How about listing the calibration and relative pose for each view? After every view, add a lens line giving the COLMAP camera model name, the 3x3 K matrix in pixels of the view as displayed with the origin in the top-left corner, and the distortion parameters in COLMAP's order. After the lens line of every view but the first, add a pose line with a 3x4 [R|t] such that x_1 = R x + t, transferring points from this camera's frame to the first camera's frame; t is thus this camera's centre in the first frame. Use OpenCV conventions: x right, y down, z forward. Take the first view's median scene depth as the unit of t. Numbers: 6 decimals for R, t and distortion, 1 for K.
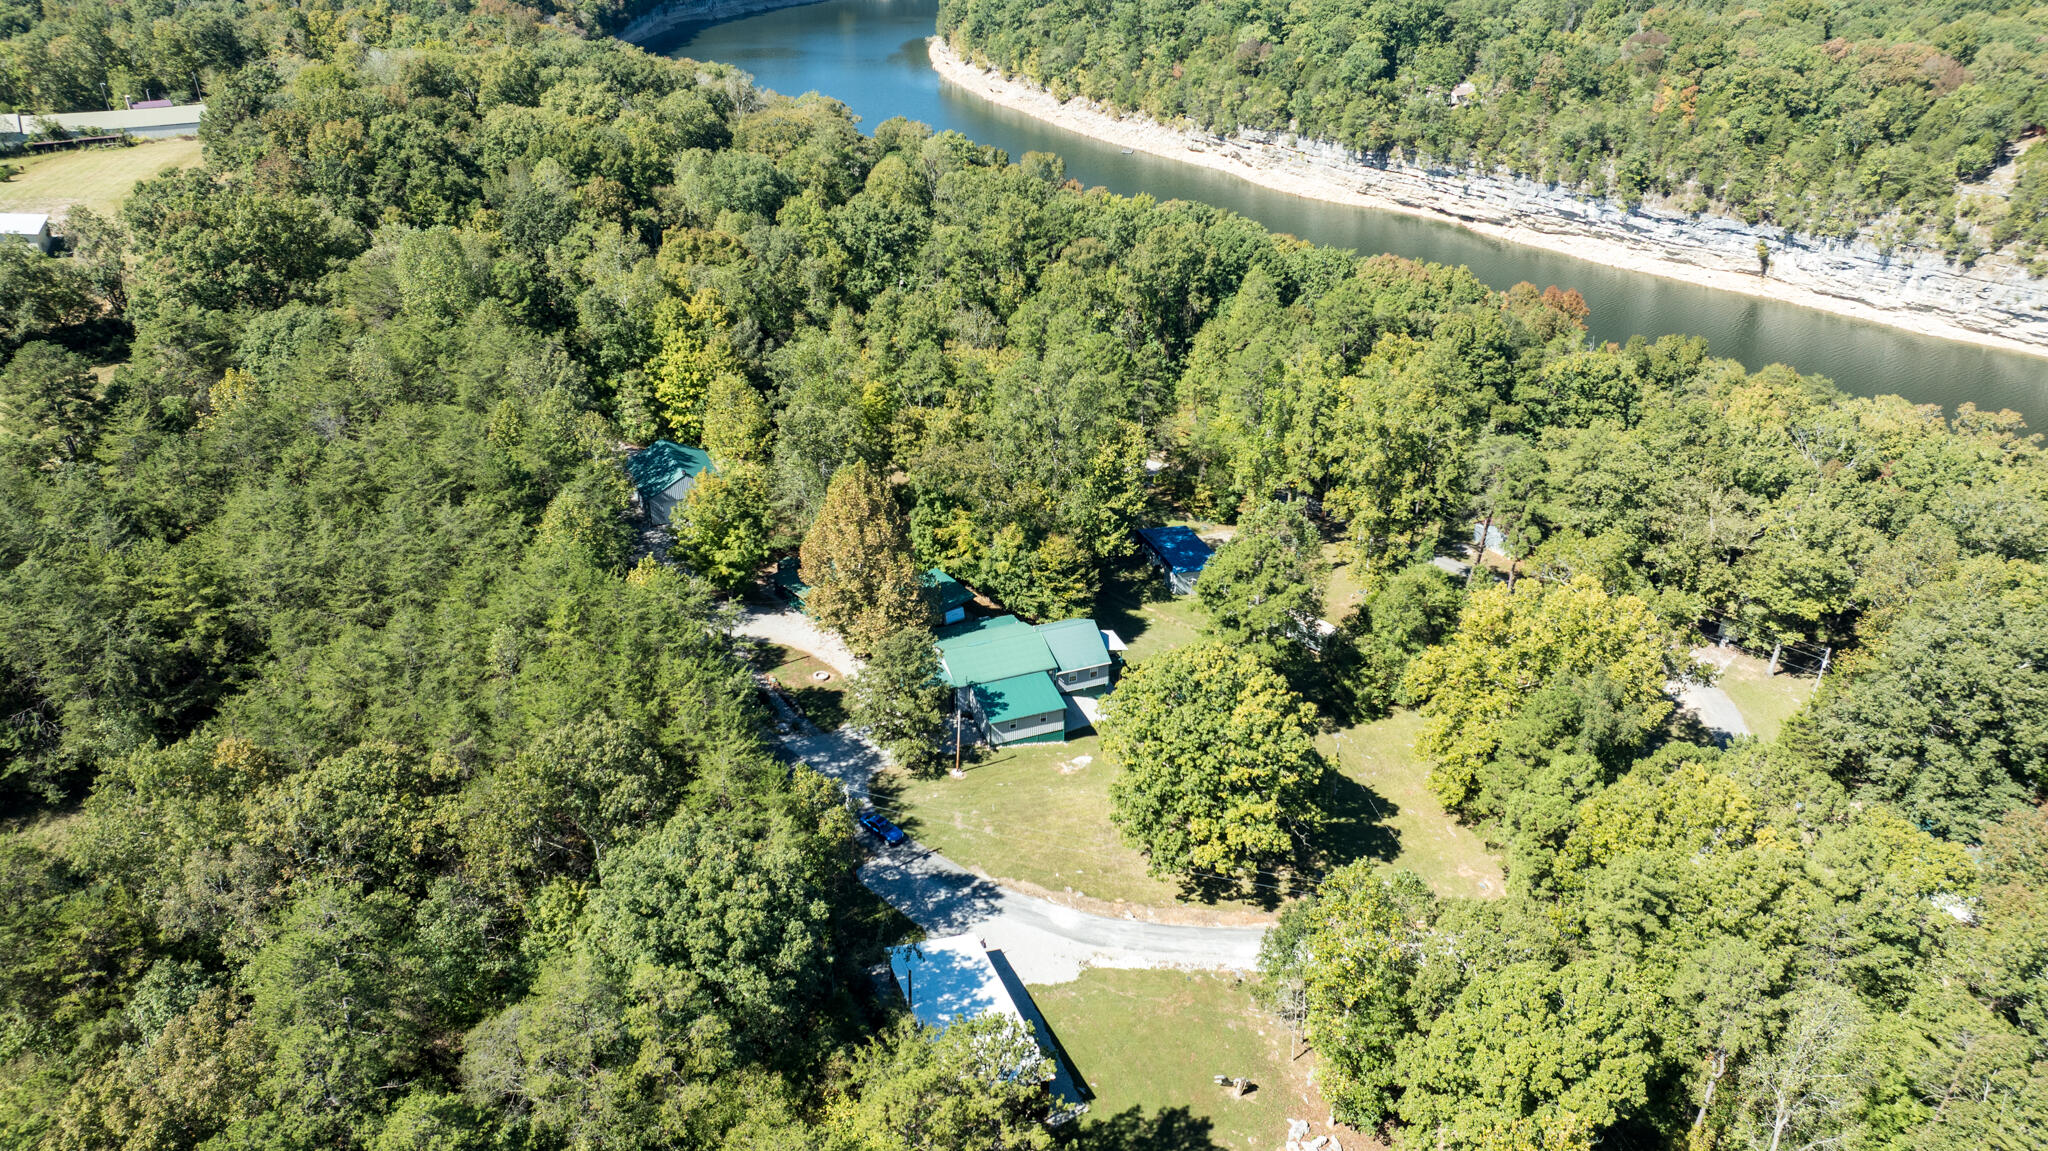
lens RADIAL K [[1447.2, 0, 1028.9], [0, 1447.2, 566.3], [0, 0, 1]] dist [-0.042162, 0.046046]
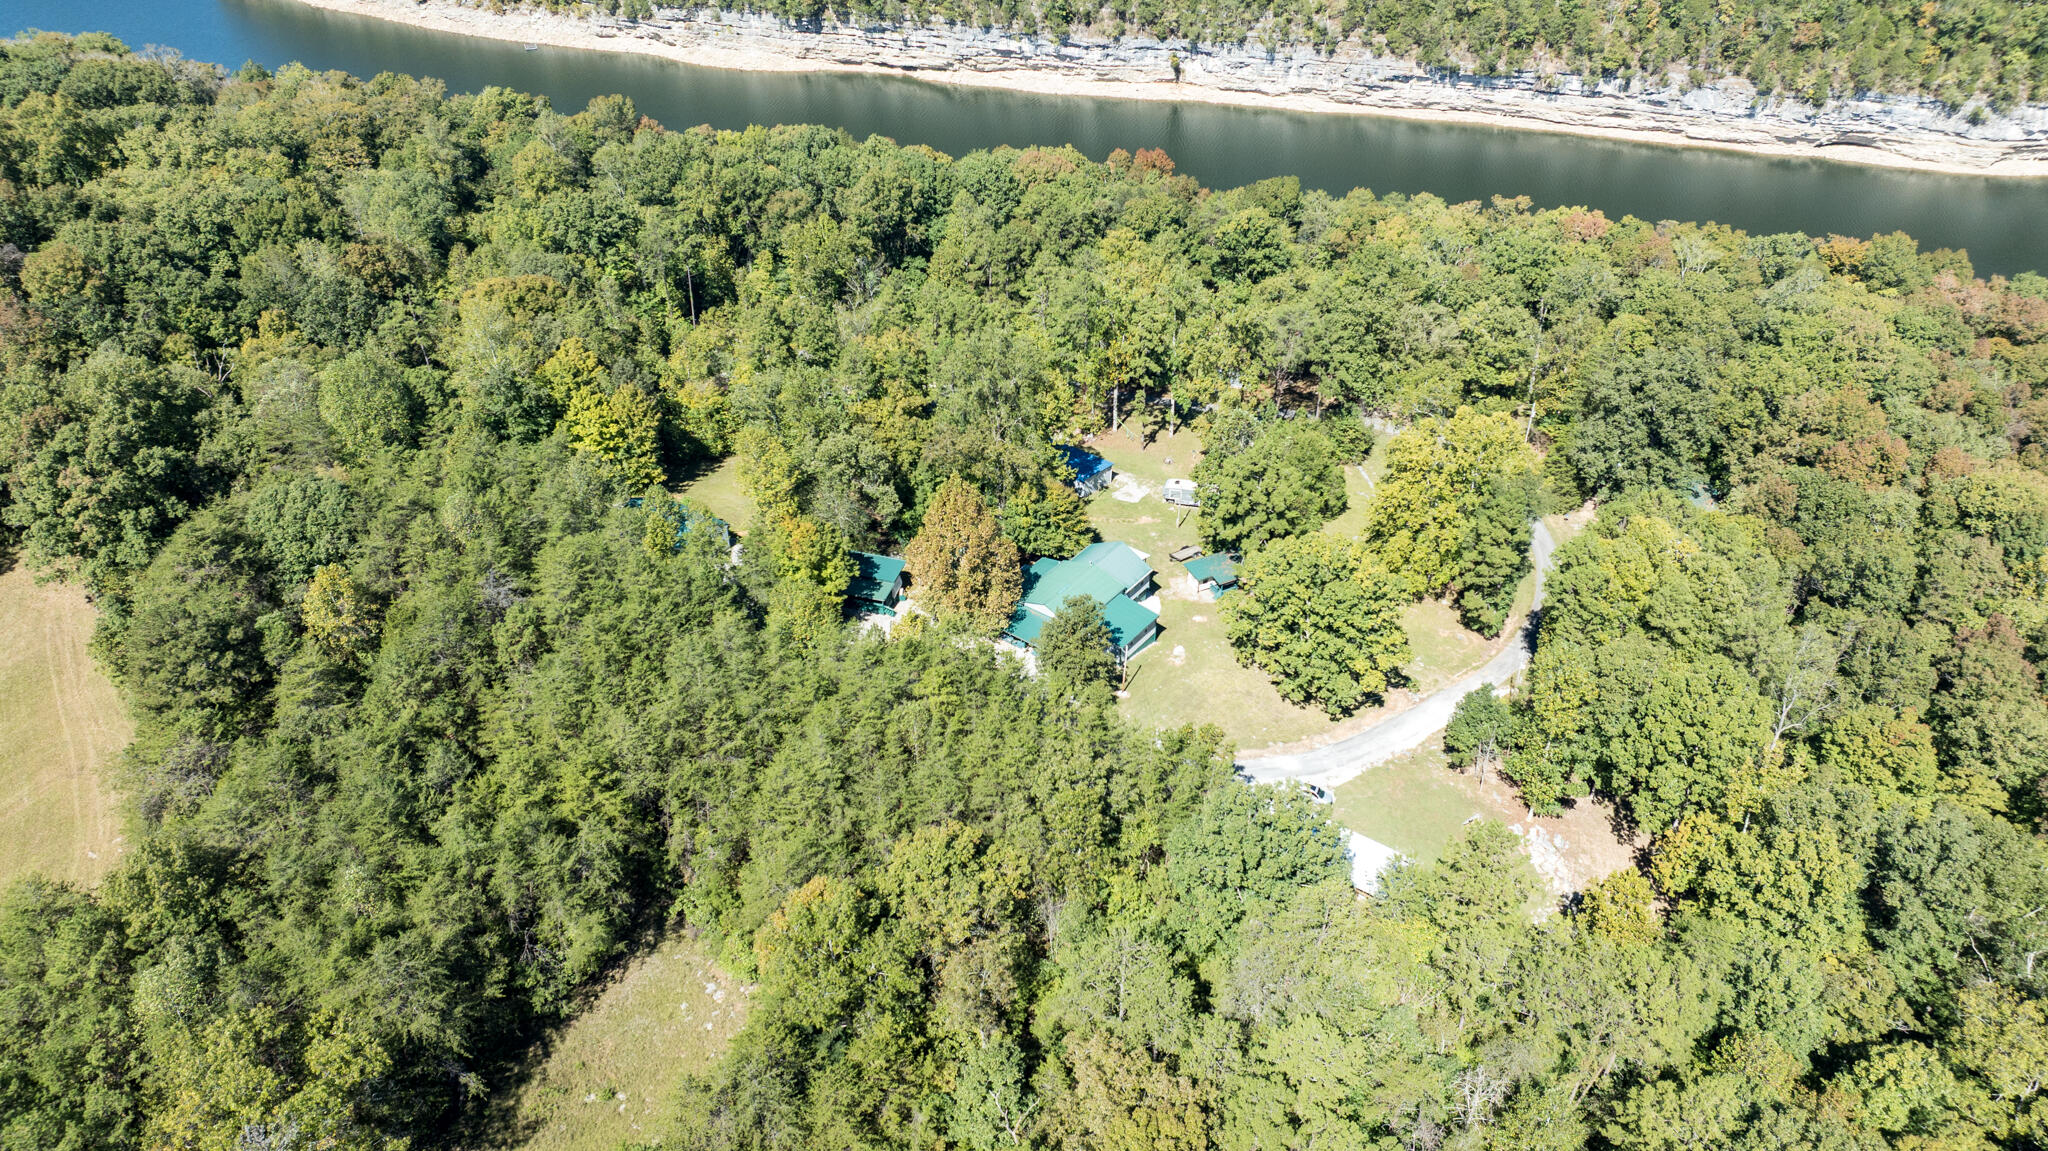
lens RADIAL K [[1447.2, 0, 1028.9], [0, 1447.2, 566.3], [0, 0, 1]] dist [-0.042162, 0.046046]
pose [[0.851235, -0.312559, 0.421551, -0.459441], [0.254762, 0.948403, 0.188754, -0.163494], [-0.458797, -0.053278, 0.886943, -0.046473]]
